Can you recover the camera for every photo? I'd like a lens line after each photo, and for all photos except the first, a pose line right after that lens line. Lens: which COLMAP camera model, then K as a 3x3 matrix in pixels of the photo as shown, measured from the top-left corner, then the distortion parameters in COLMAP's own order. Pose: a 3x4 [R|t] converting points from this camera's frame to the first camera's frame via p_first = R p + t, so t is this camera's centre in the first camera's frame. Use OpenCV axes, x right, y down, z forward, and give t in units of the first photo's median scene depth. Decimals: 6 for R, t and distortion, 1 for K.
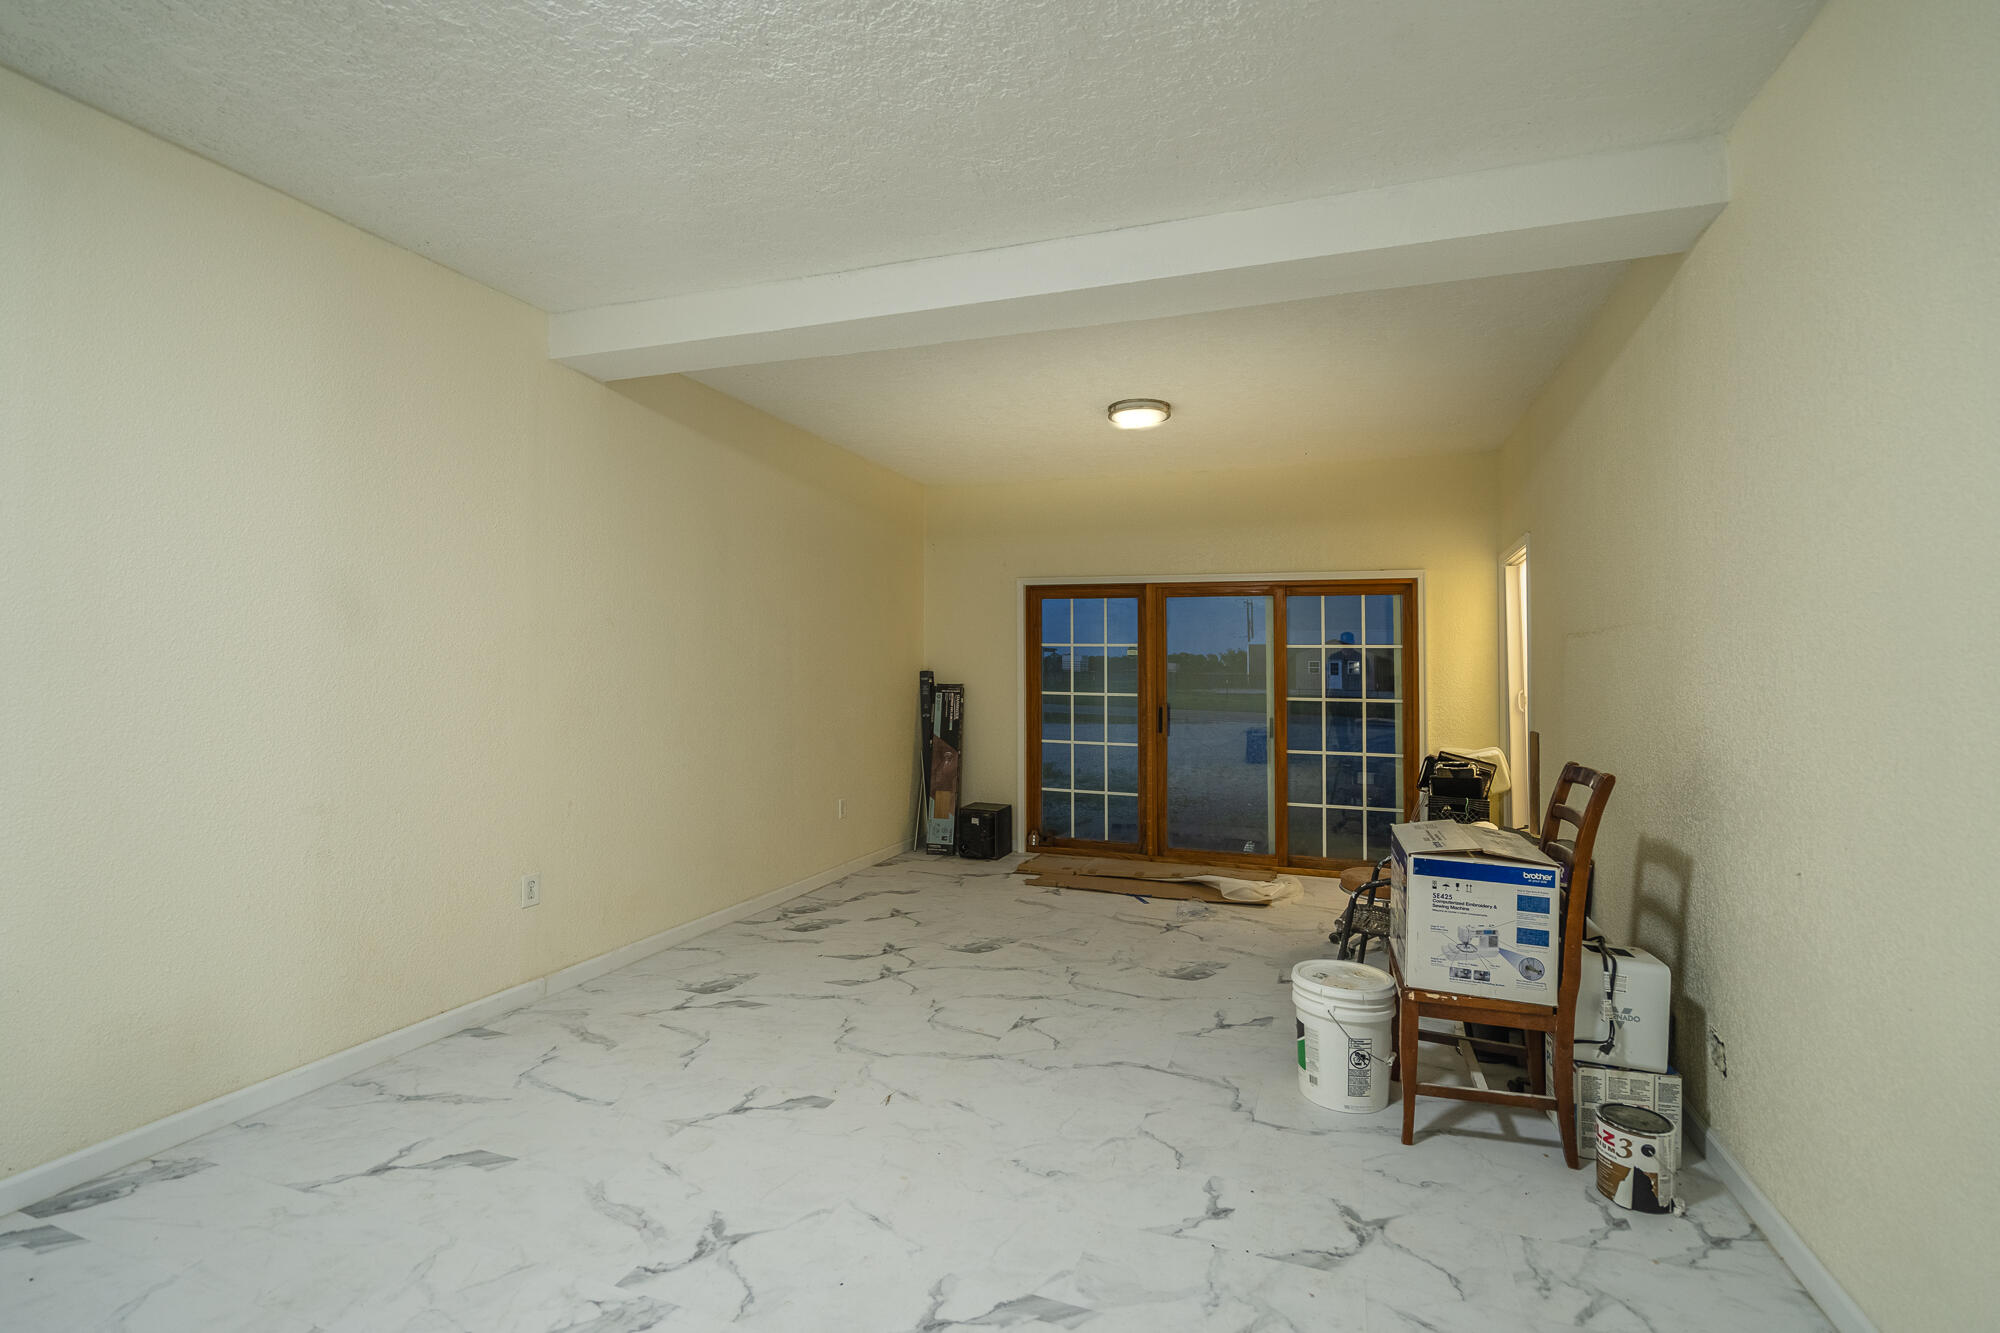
lens RADIAL K [[924.5, 0, 1003.4], [0, 924.5, 608.1], [0, 0, 1]] dist [-0.004548, 0.000272]
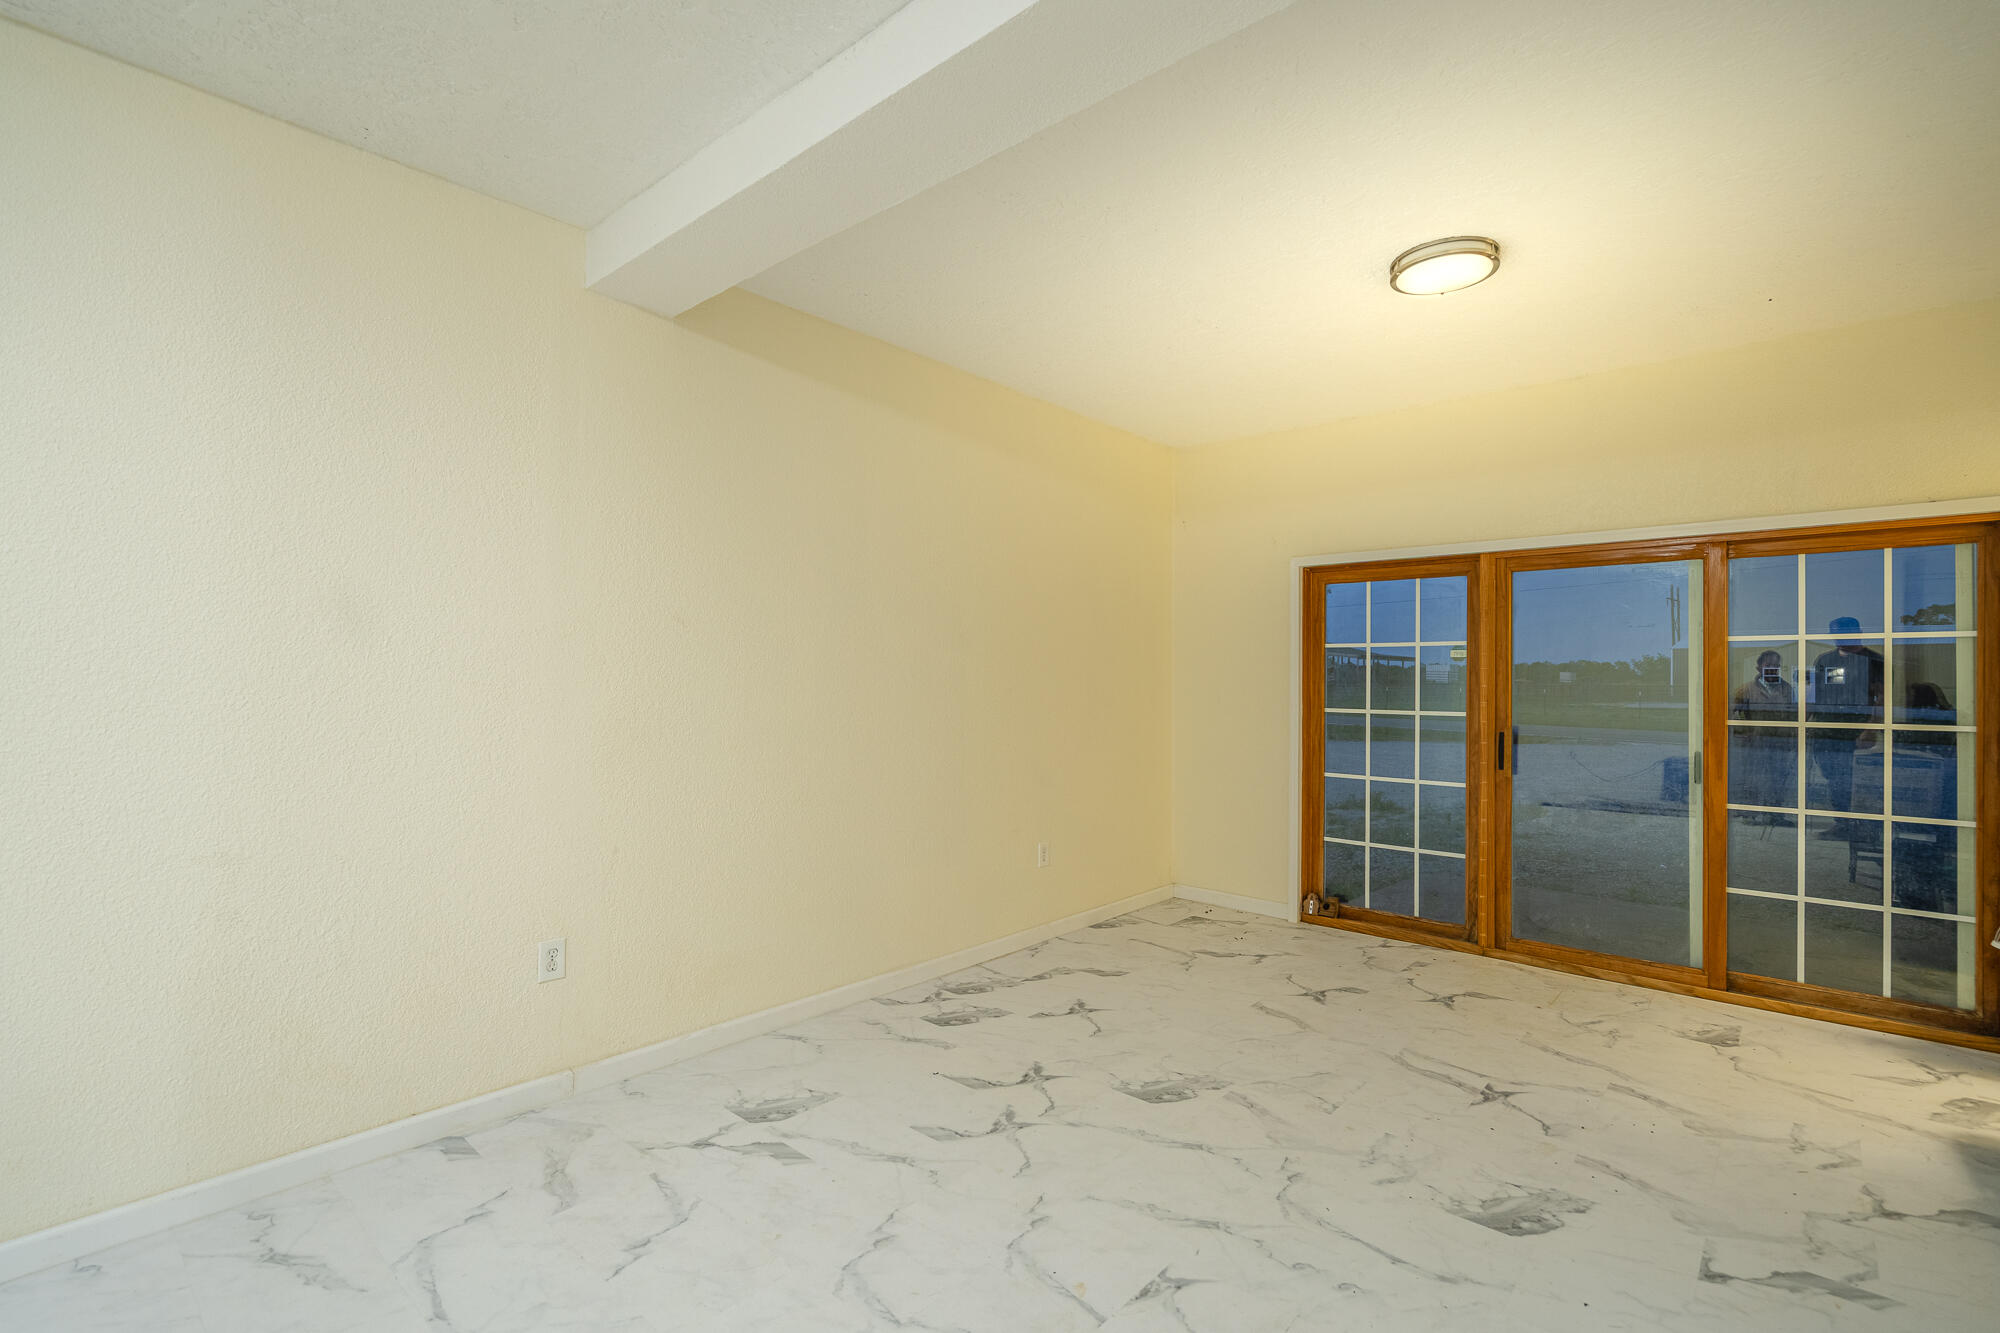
lens RADIAL K [[911.5, 0, 998.7], [0, 911.5, 670.8], [0, 0, 1]] dist [-0.004891, 0.002287]
pose [[0.928732, -0.010784, -0.370595, 0.083357], [0.030615, 0.998394, 0.047671, 0.020314], [0.369486, -0.055619, 0.927570, 0.268408]]
